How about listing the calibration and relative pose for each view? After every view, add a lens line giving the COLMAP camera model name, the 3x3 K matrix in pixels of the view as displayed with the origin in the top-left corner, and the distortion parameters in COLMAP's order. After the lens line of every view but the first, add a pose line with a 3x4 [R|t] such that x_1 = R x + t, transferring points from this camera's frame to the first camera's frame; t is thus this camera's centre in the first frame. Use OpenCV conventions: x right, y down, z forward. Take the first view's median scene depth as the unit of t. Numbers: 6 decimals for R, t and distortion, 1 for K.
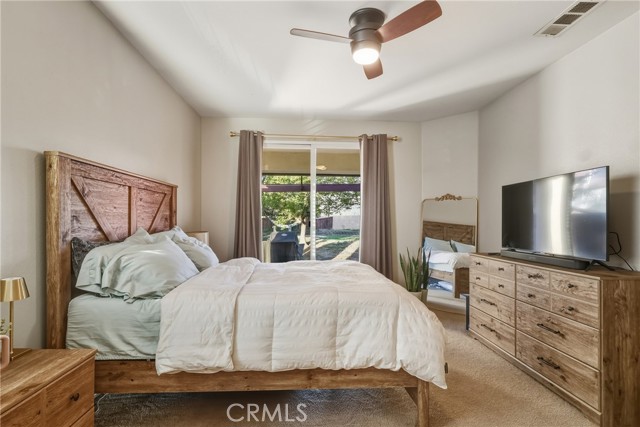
lens RADIAL K [[301.1, 0, 315.9], [0, 301.1, 220.4], [0, 0, 1]] dist [-0.001245, 0.003480]
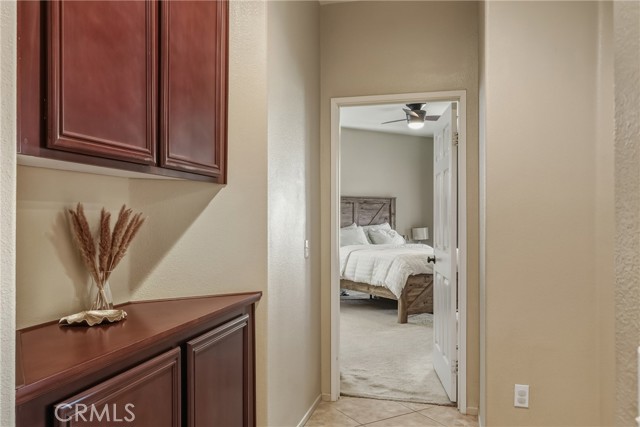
lens RADIAL K [[501.2, 0, 318.7], [0, 501.2, 214.5], [0, 0, 1]] dist [0.001714, -0.000144]
pose [[0.456016, -0.015535, -0.889836, 2.910464], [0.001892, 0.999862, -0.016486, 0.029162], [0.889969, 0.005834, 0.455983, -0.949977]]
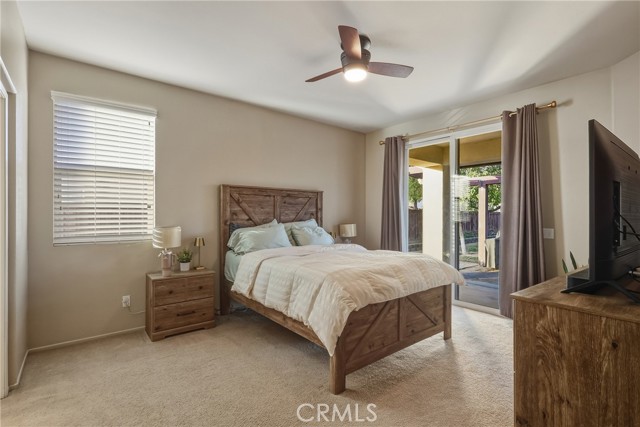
lens RADIAL K [[301.1, 0, 324.7], [0, 301.1, 212.6], [0, 0, 1]] dist [-0.001245, 0.003480]
pose [[0.600922, -0.010229, -0.799242, 1.212832], [0.000218, 0.999920, -0.012634, 0.010110], [0.799308, 0.007417, 0.600876, 0.241997]]
